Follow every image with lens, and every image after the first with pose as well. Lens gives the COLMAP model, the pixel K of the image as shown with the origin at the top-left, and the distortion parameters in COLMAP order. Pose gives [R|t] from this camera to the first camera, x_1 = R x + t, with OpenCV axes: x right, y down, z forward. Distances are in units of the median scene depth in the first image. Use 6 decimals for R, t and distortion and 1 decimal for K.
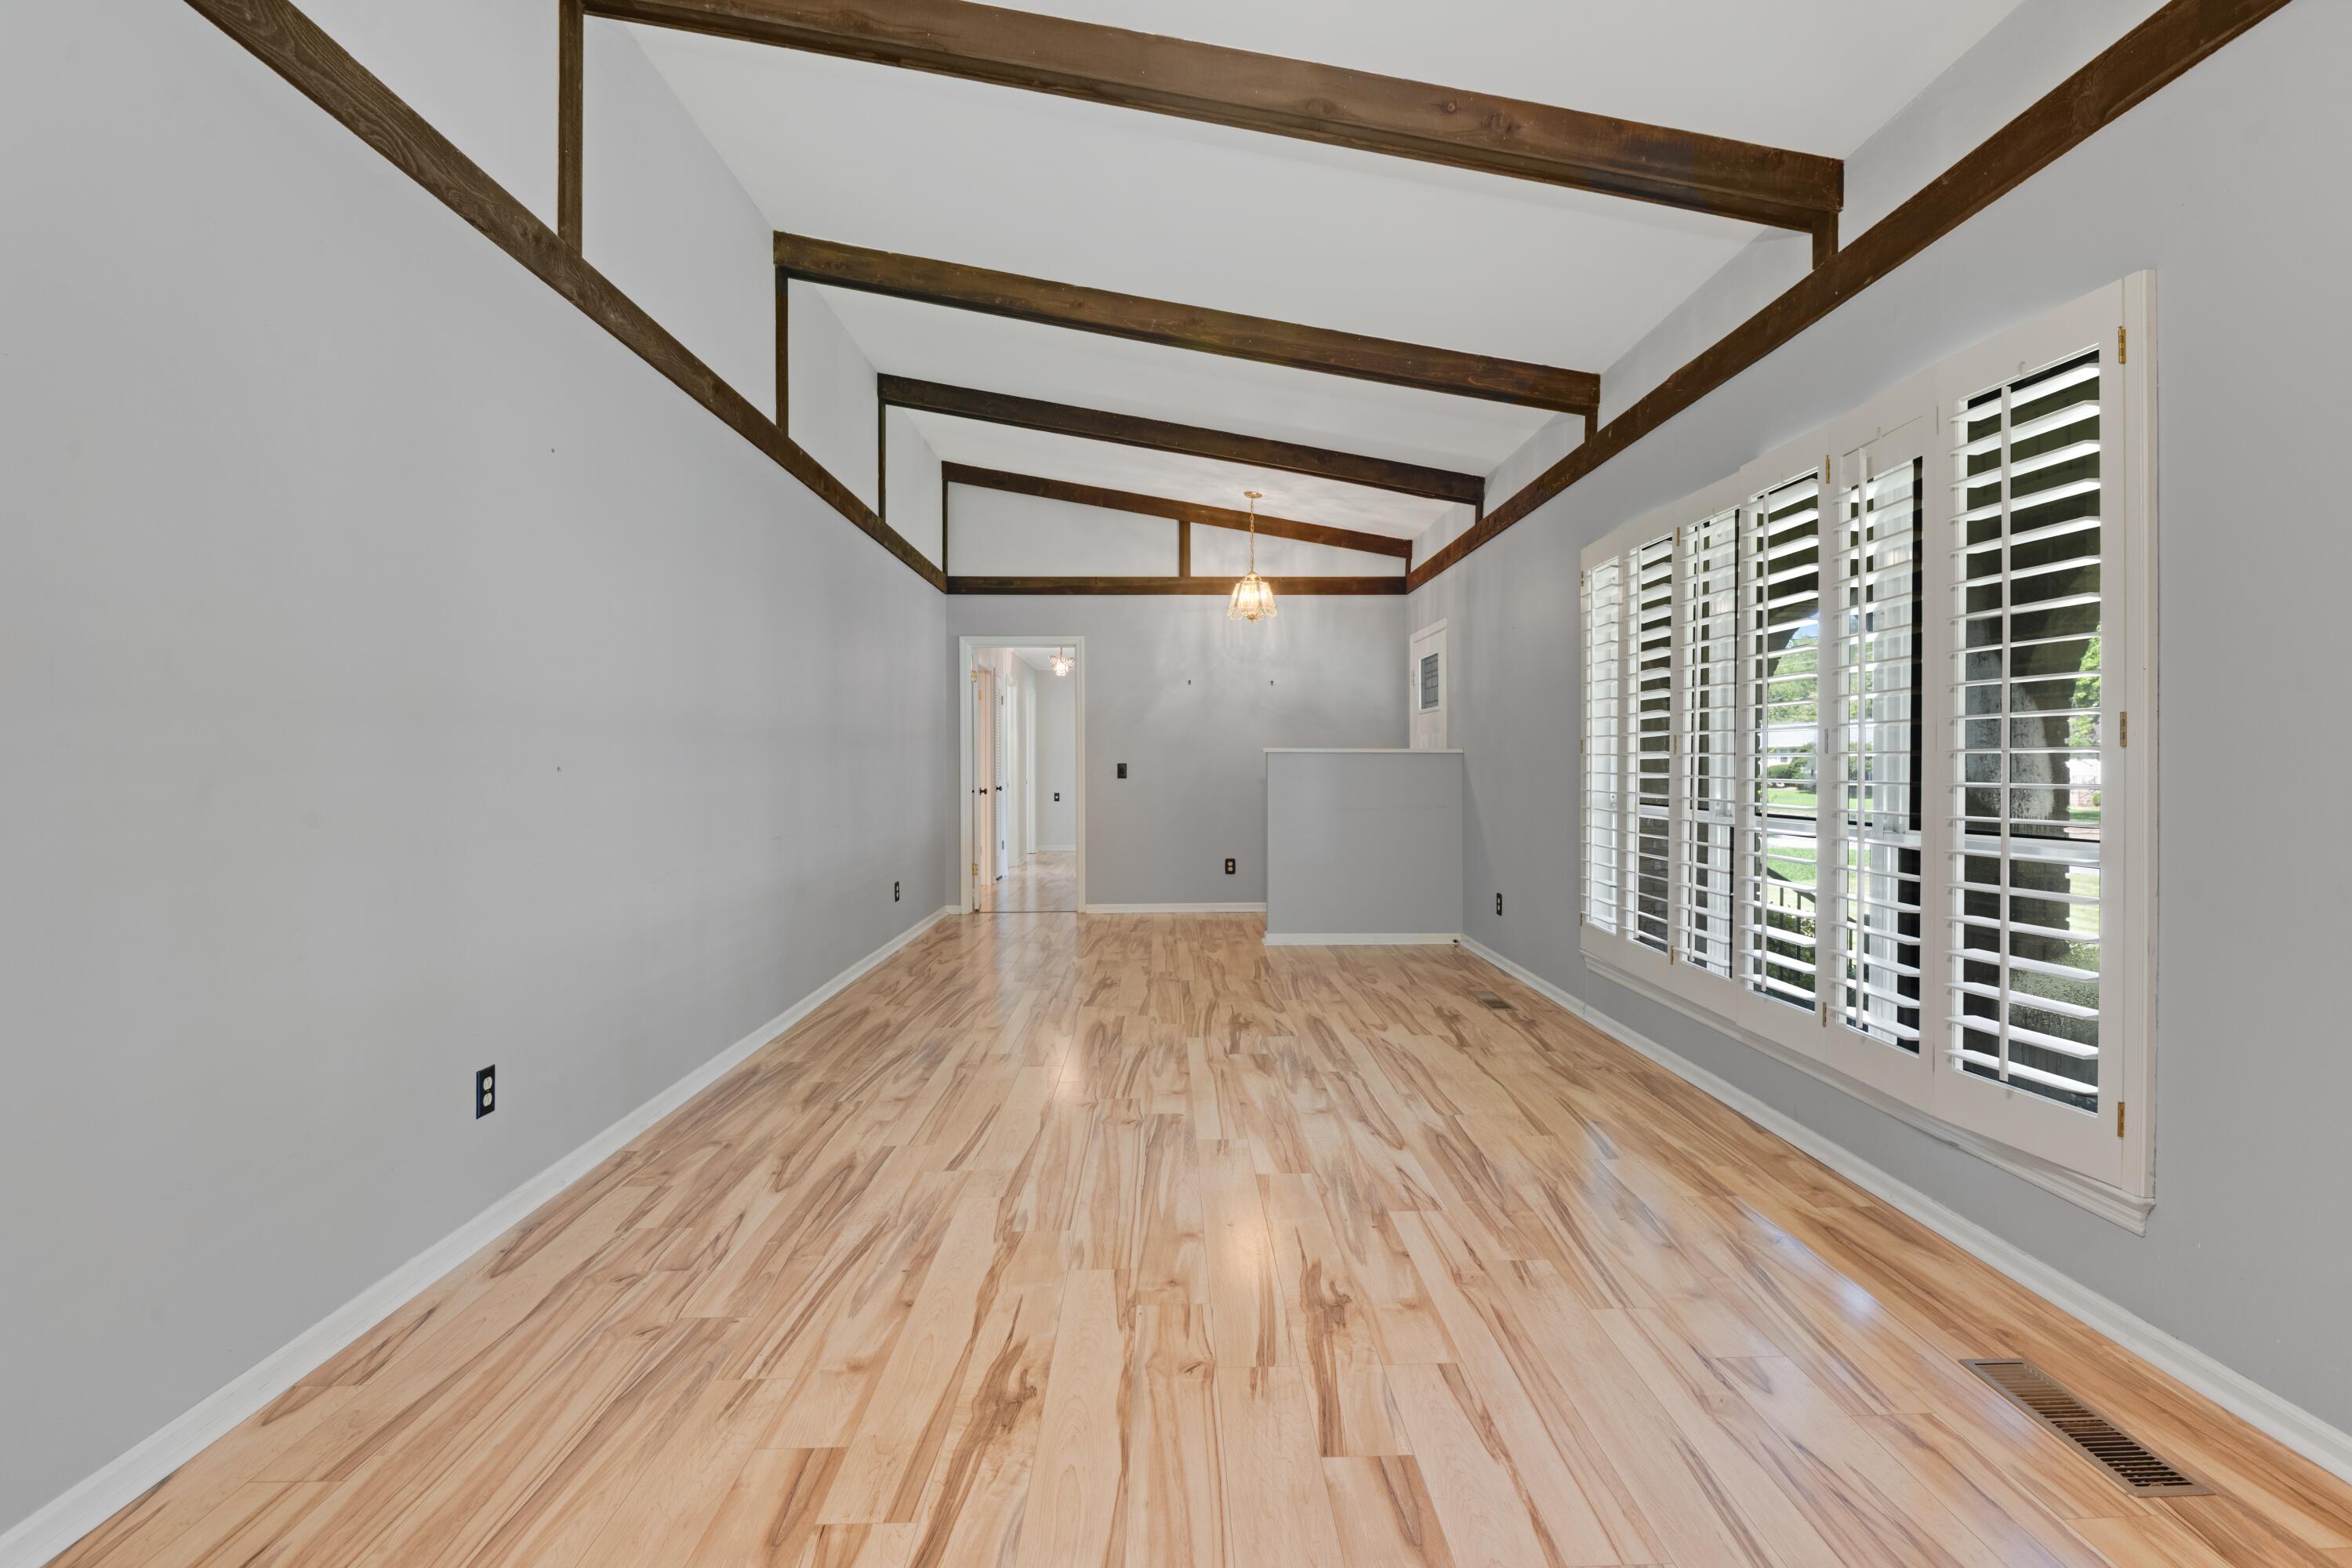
lens RADIAL K [[1112.5, 0, 1176.0], [0, 1112.5, 784.0], [0, 0, 1]] dist [0.015186, -0.024313]
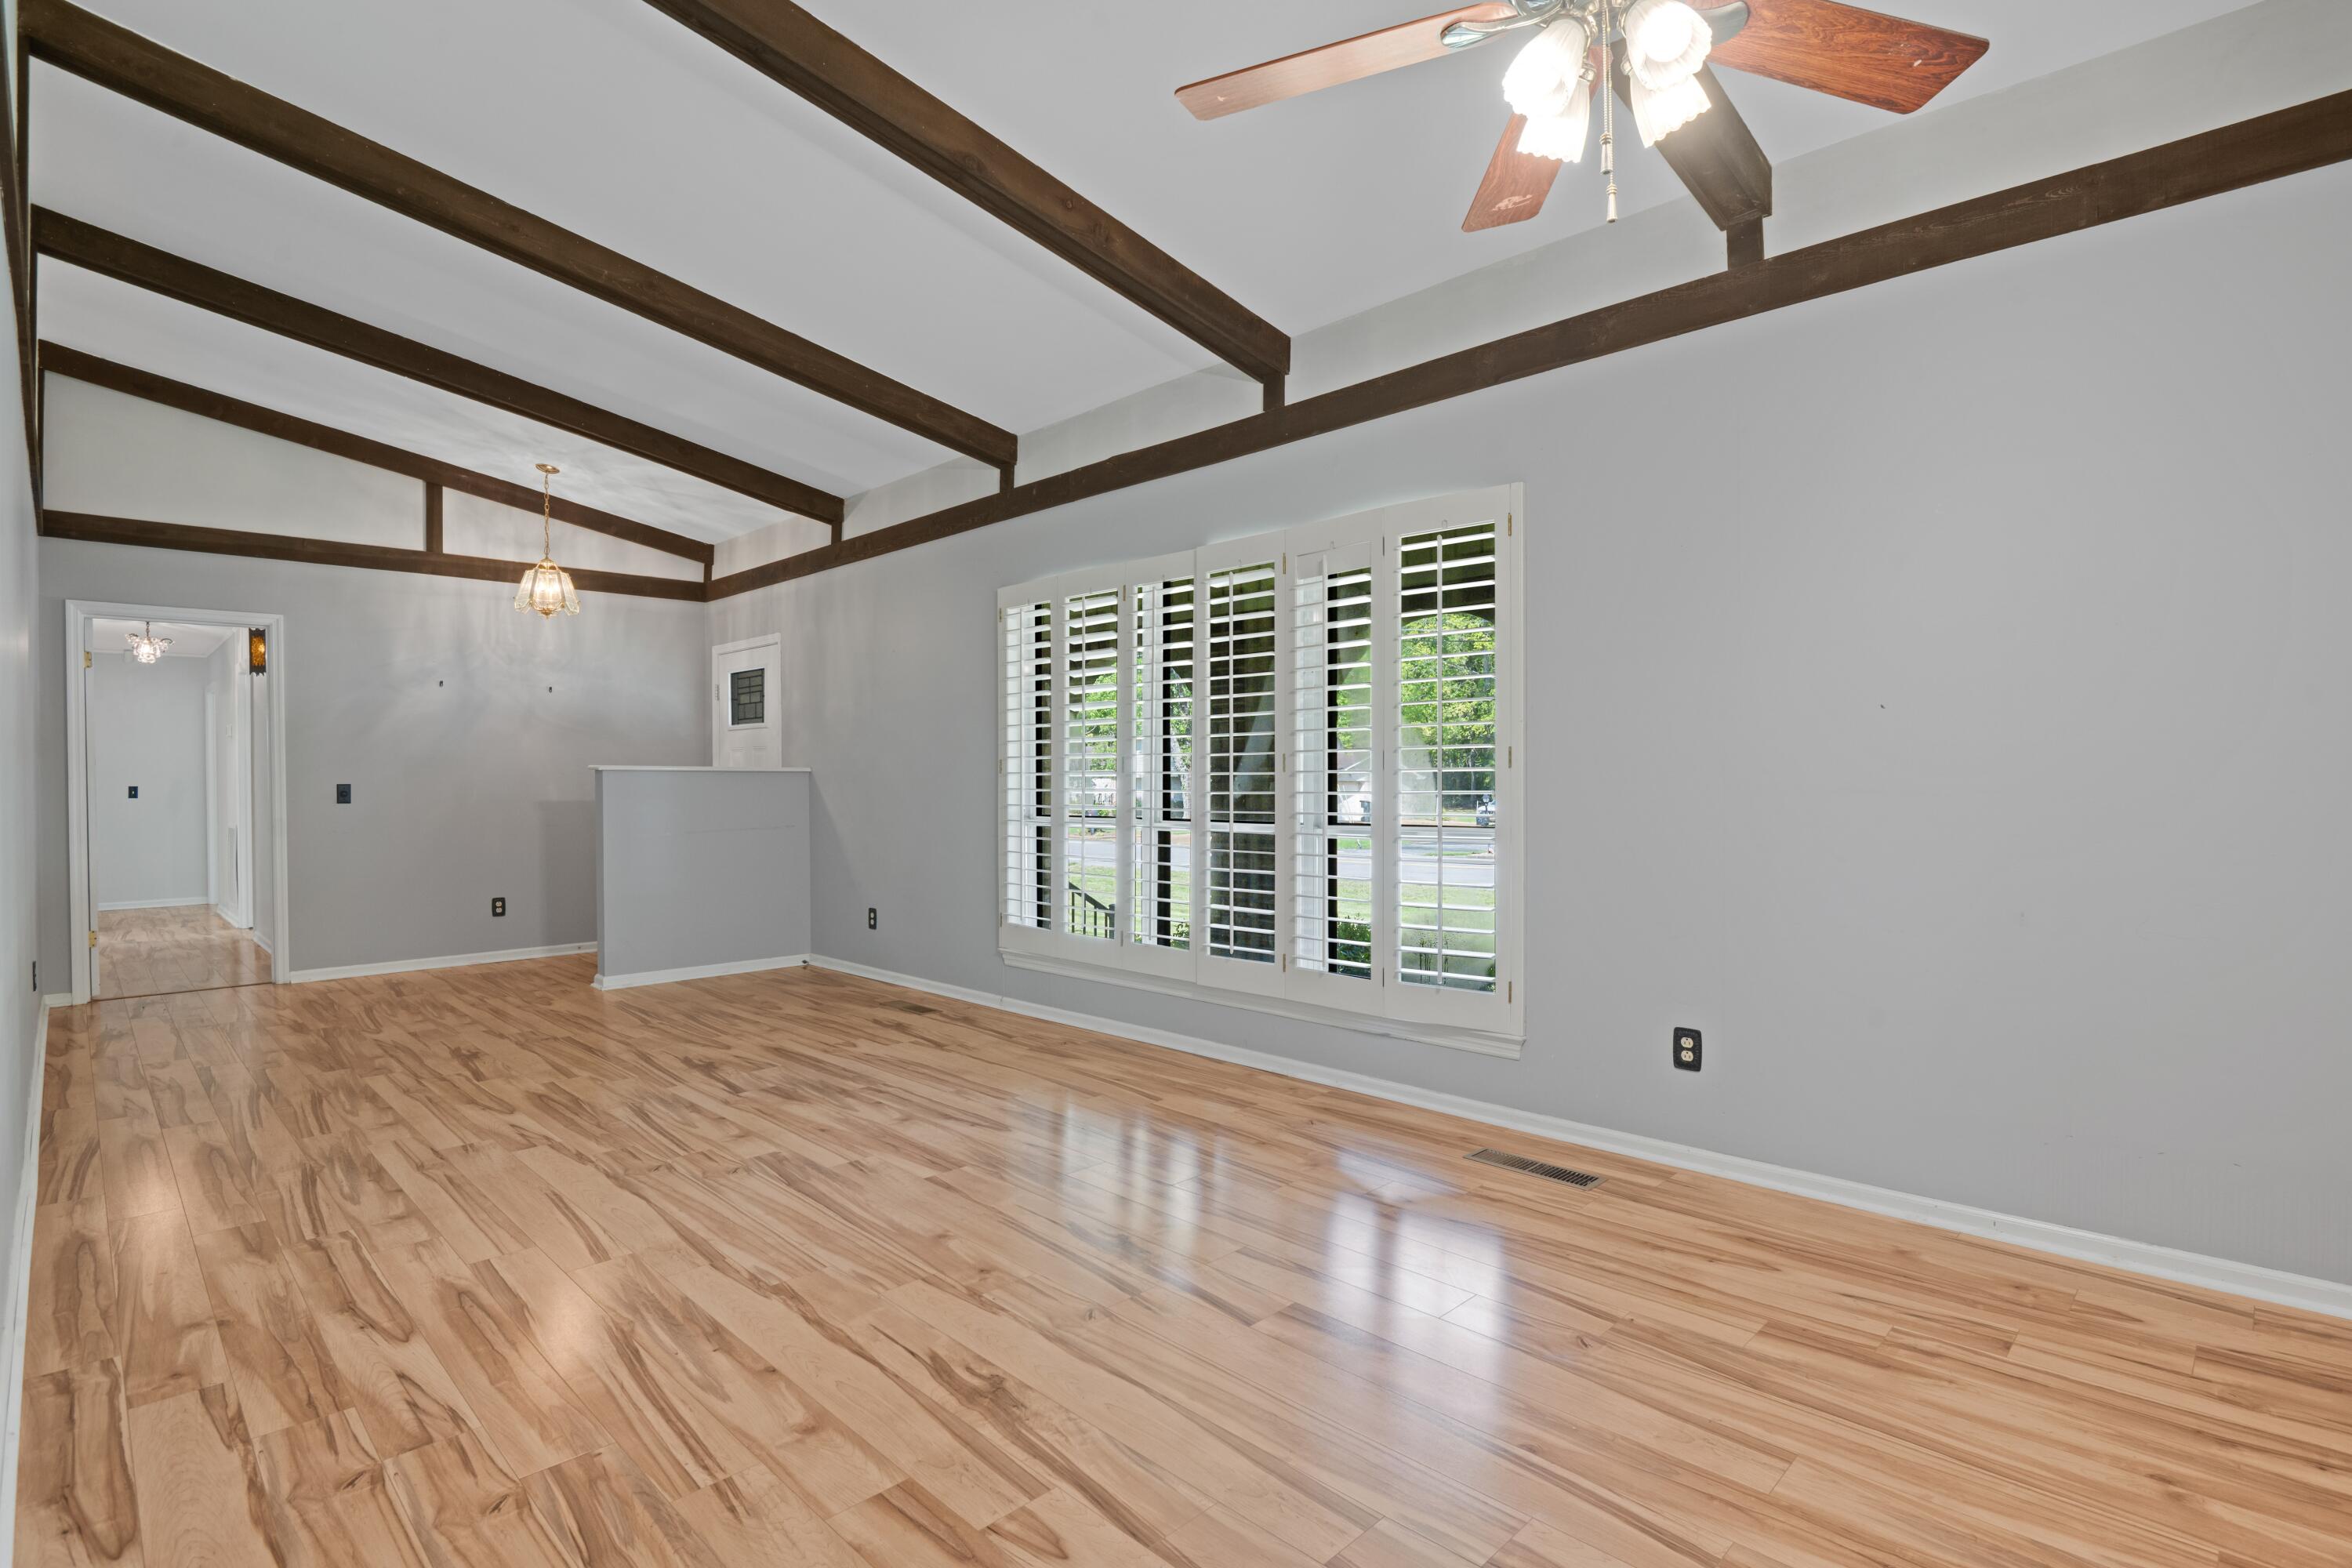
lens RADIAL K [[1161.9, 0, 1176.8], [0, 1161.9, 822.9], [0, 0, 1]] dist [-0.028664, -0.001766]
pose [[0.717546, -0.026877, 0.695992, -0.391774], [0.016615, 0.999631, 0.021472, 0.001779], [-0.696313, -0.003843, 0.717728, 0.056336]]
